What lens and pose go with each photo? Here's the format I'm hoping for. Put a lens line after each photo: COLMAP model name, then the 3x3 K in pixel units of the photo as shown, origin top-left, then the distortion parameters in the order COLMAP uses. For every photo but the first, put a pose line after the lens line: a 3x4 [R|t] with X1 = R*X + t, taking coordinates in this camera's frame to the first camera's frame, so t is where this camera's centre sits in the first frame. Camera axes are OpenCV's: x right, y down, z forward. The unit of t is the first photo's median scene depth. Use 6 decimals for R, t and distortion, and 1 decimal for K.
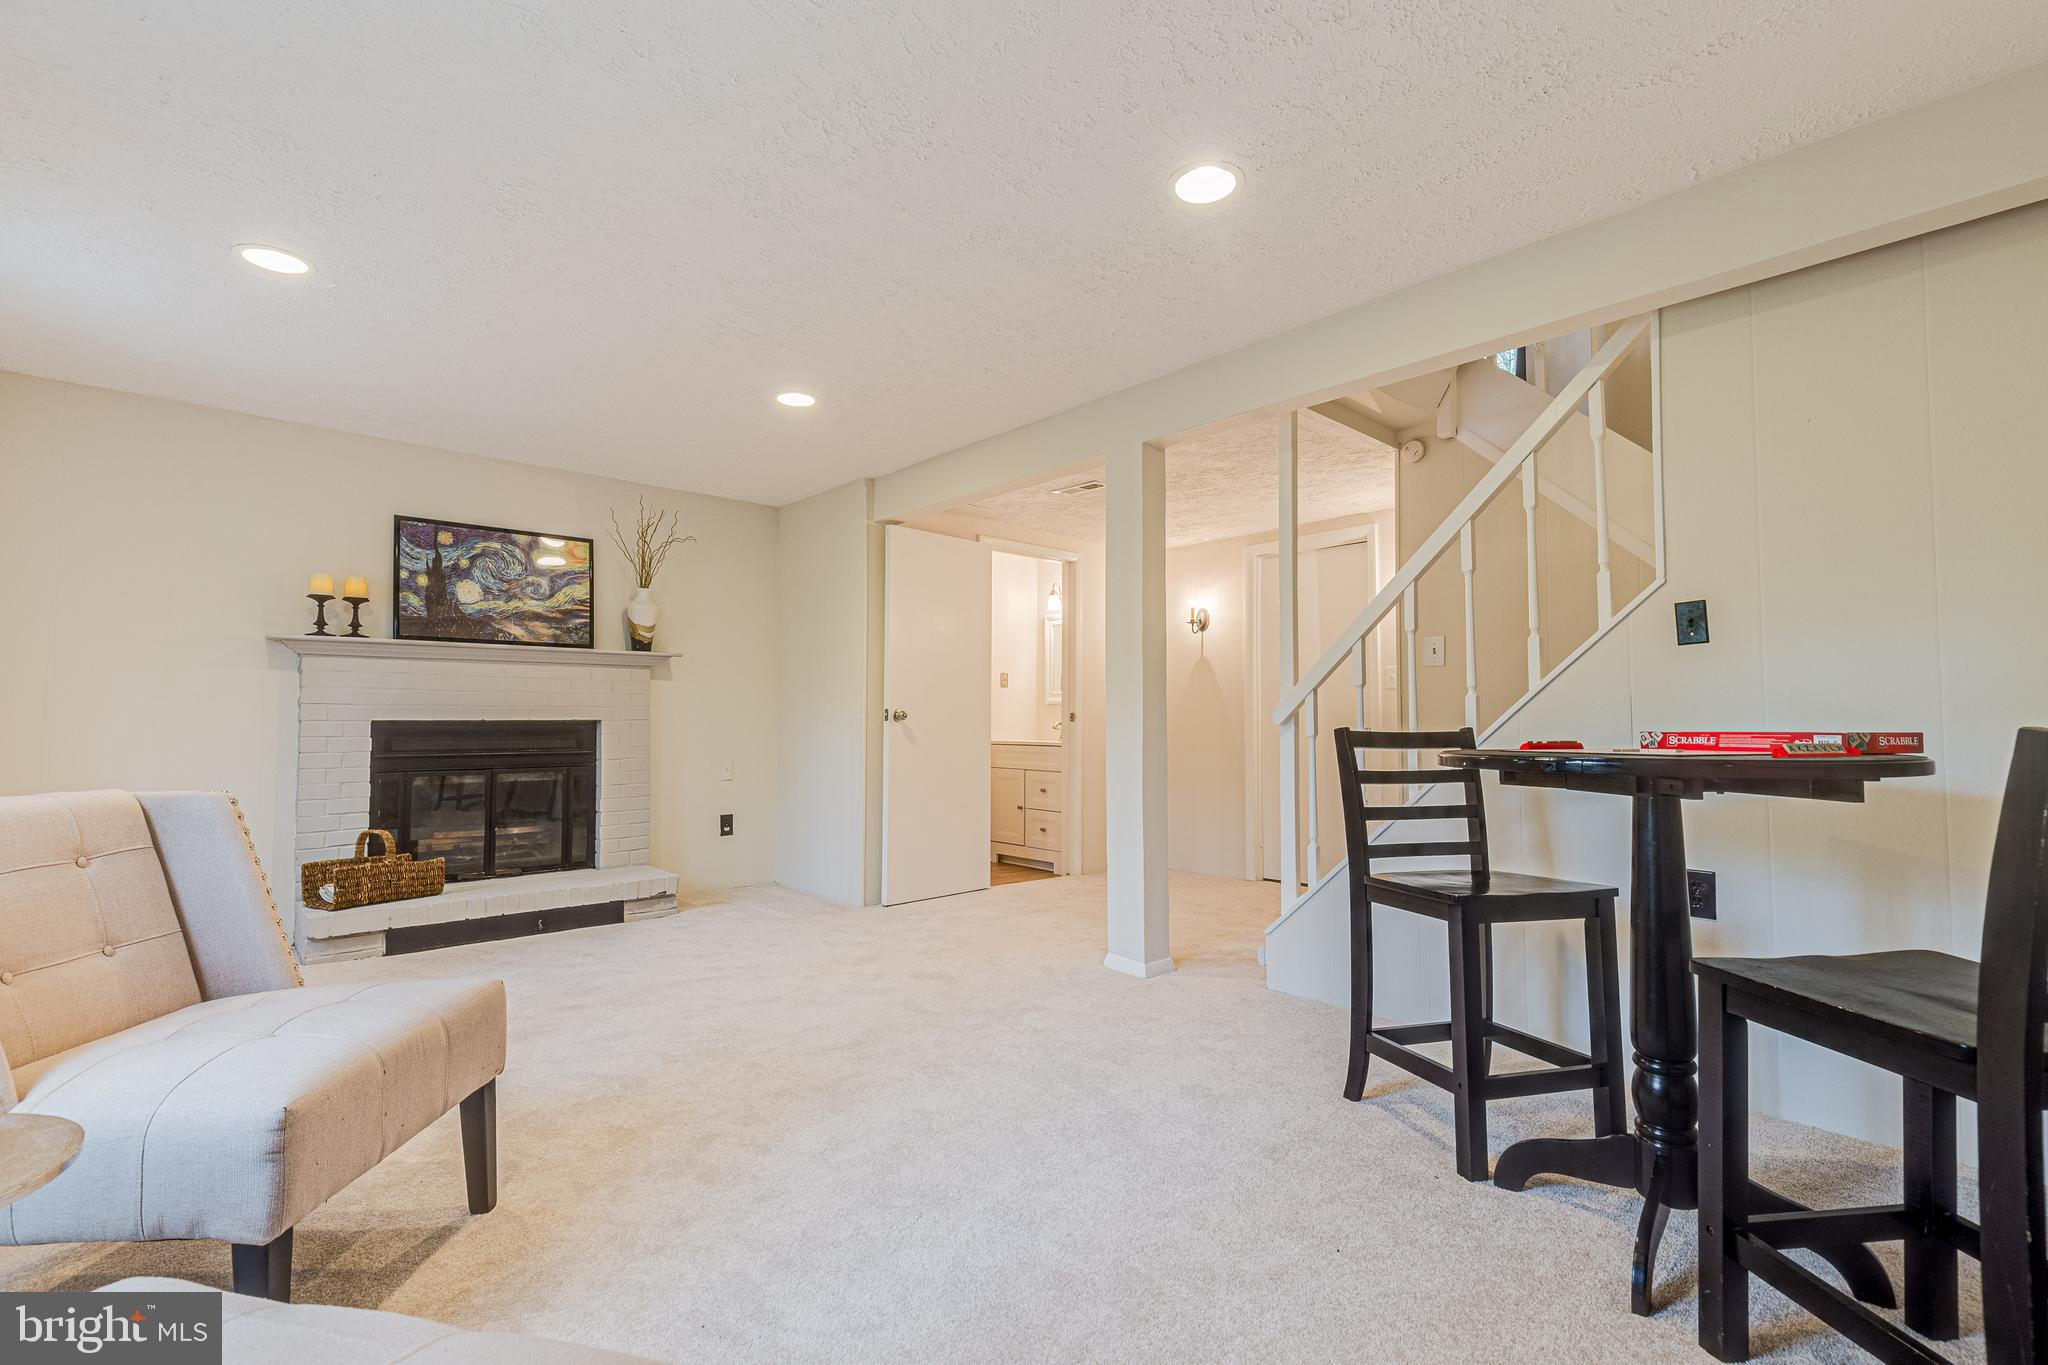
lens RADIAL K [[932.1, 0, 1037.8], [0, 932.1, 692.4], [0, 0, 1]] dist [0.010548, 0.000416]
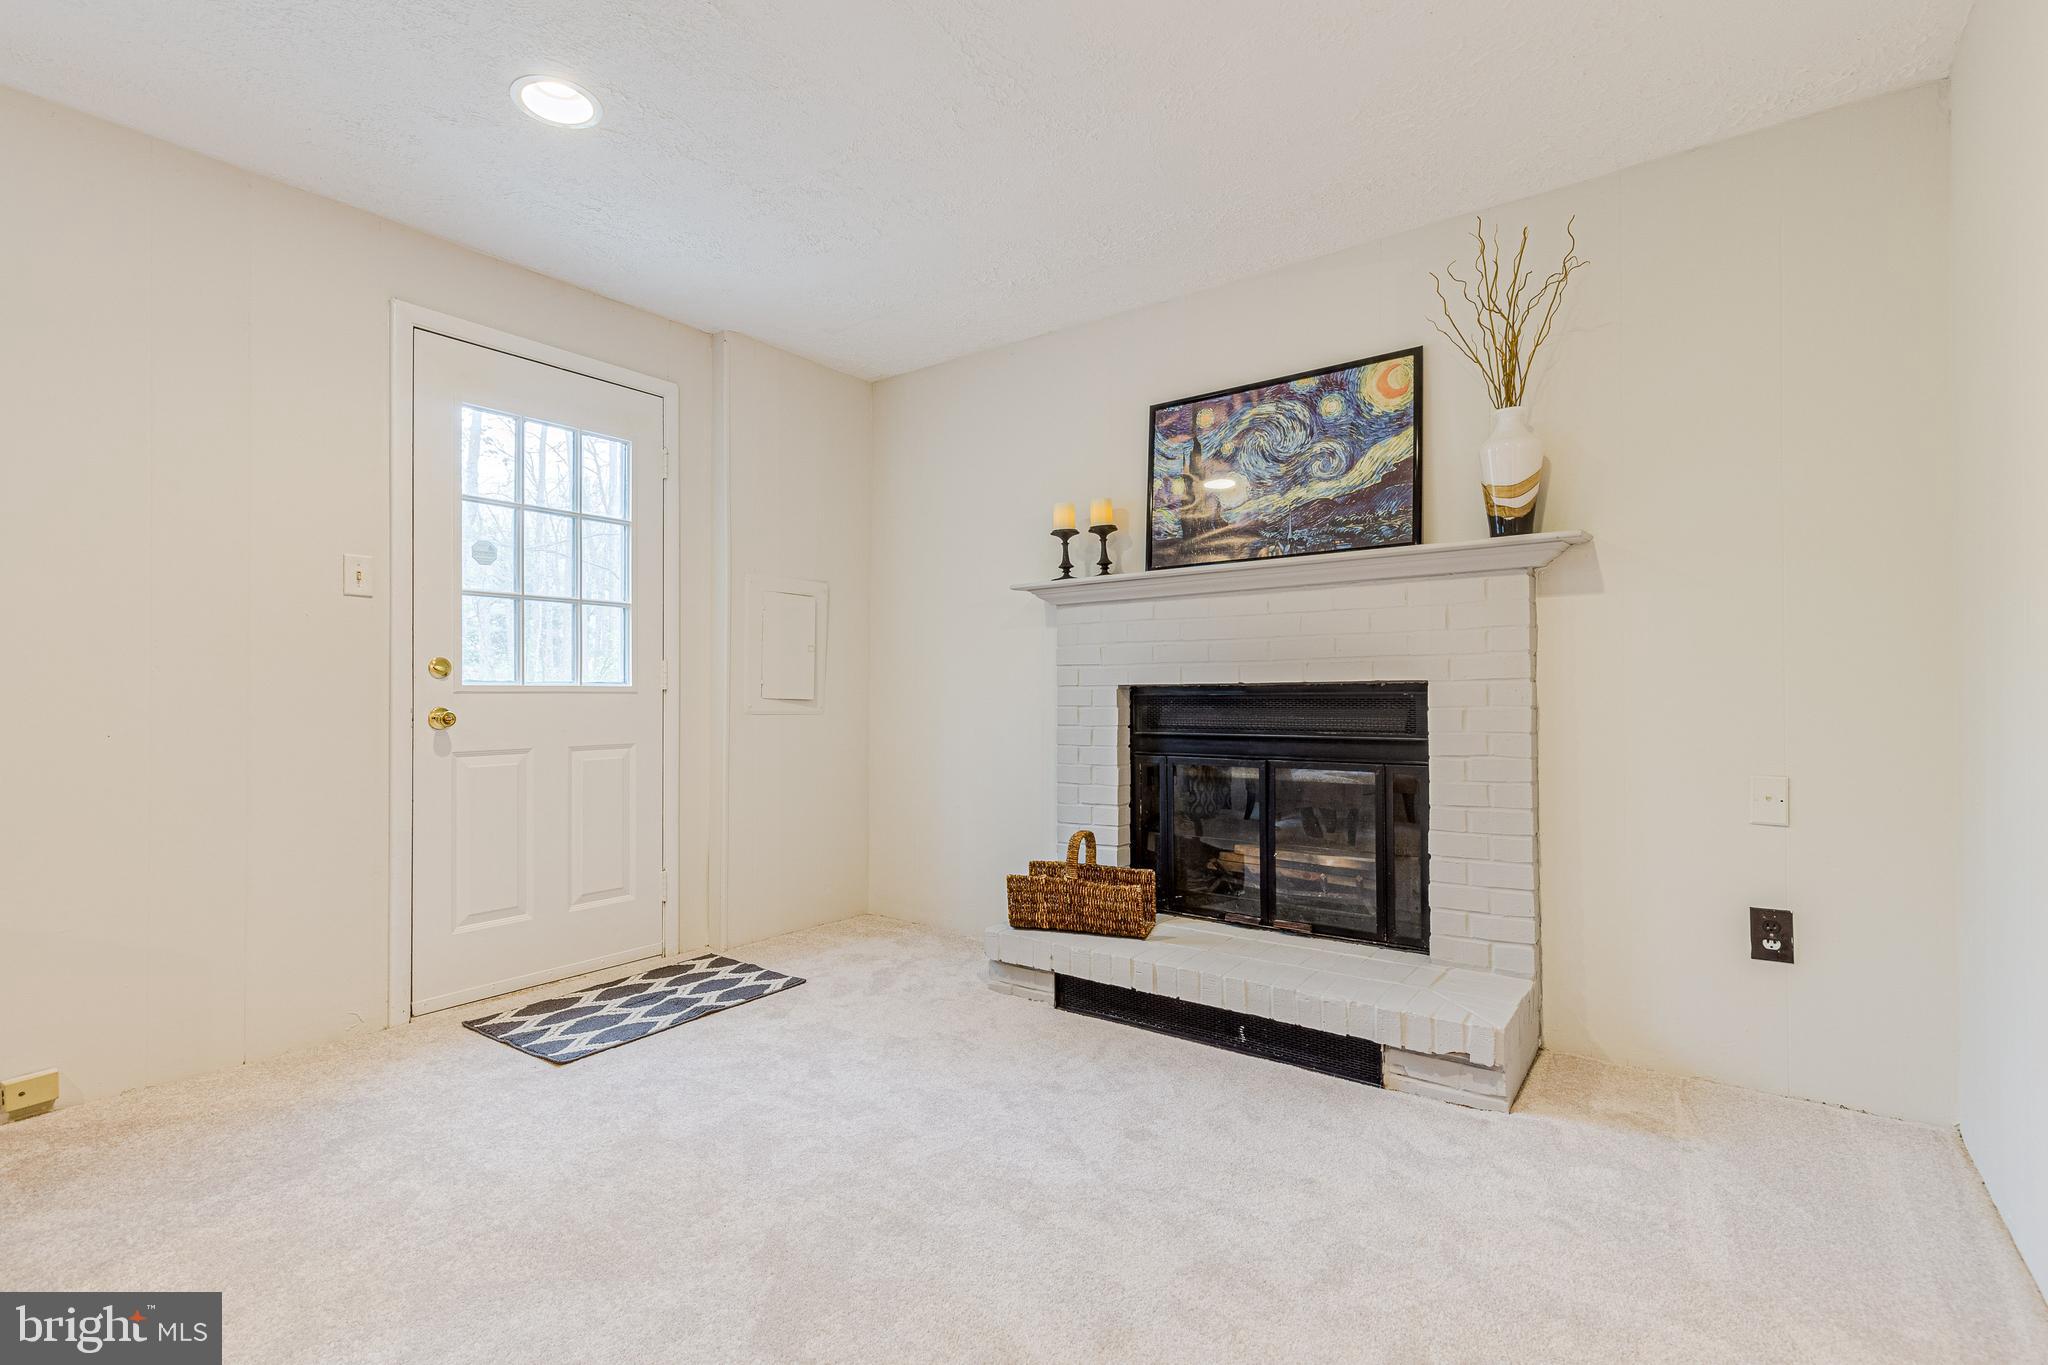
lens RADIAL K [[932.1, 0, 1027.7], [0, 932.1, 679.4], [0, 0, 1]] dist [0.010548, 0.000416]
pose [[0.169577, -0.017261, -0.985366, 0.016622], [0.038000, 0.999218, -0.010964, 0.028635], [0.984784, -0.035584, 0.170100, 0.736240]]
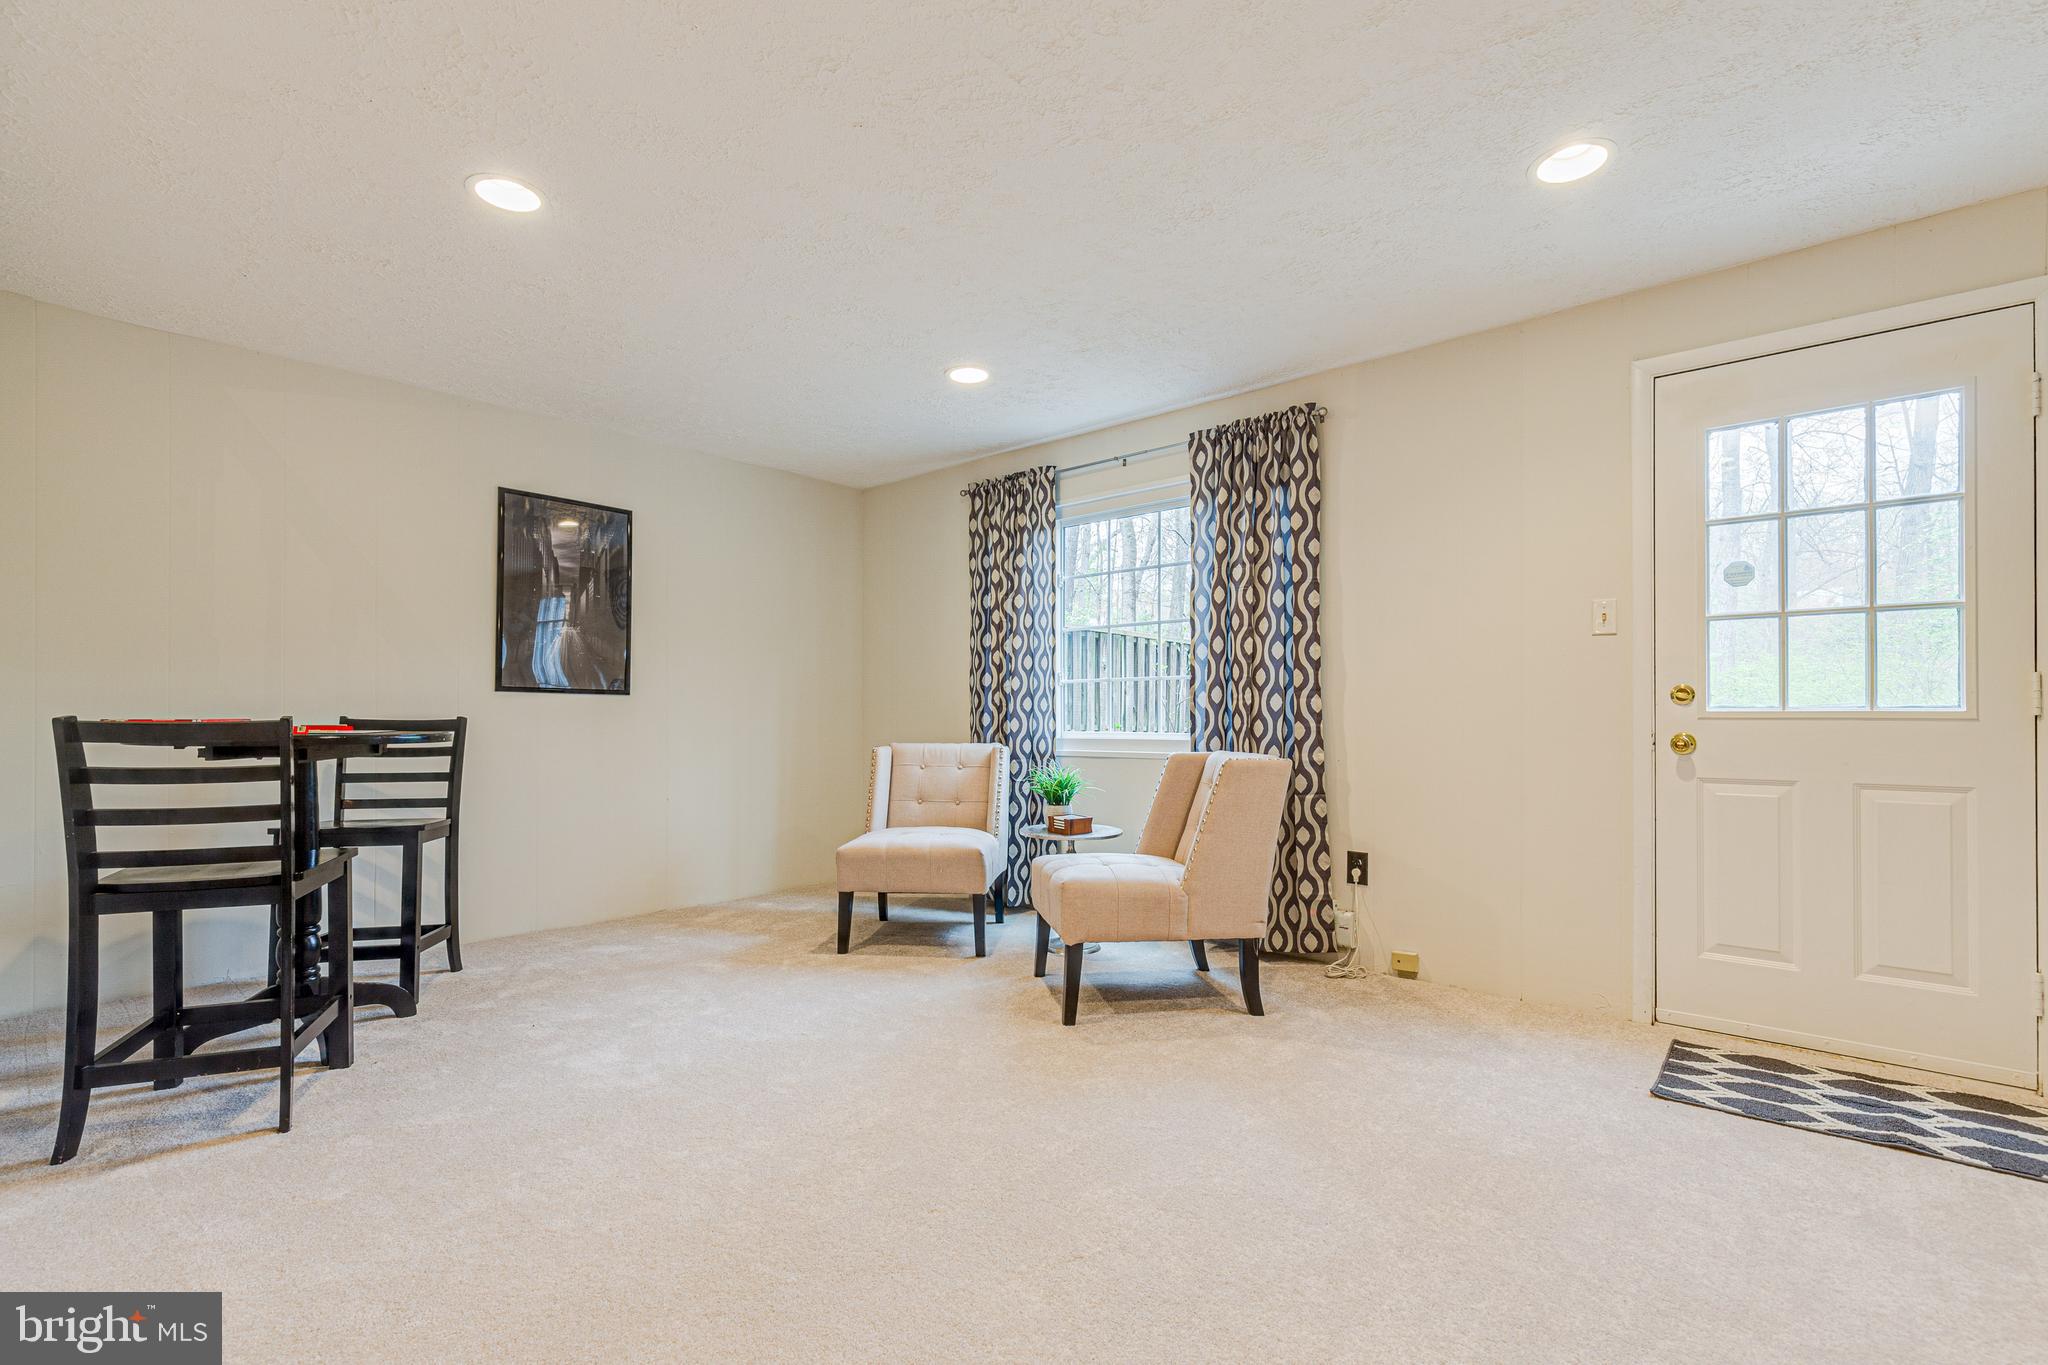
lens RADIAL K [[932.1, 0, 1020.3], [0, 932.1, 698.4], [0, 0, 1]] dist [0.010548, 0.000416]
pose [[-0.995553, -0.007349, -0.093914, -0.217669], [-0.002040, 0.998401, -0.056498, 0.043507], [0.094179, -0.056056, -0.993976, 1.187867]]
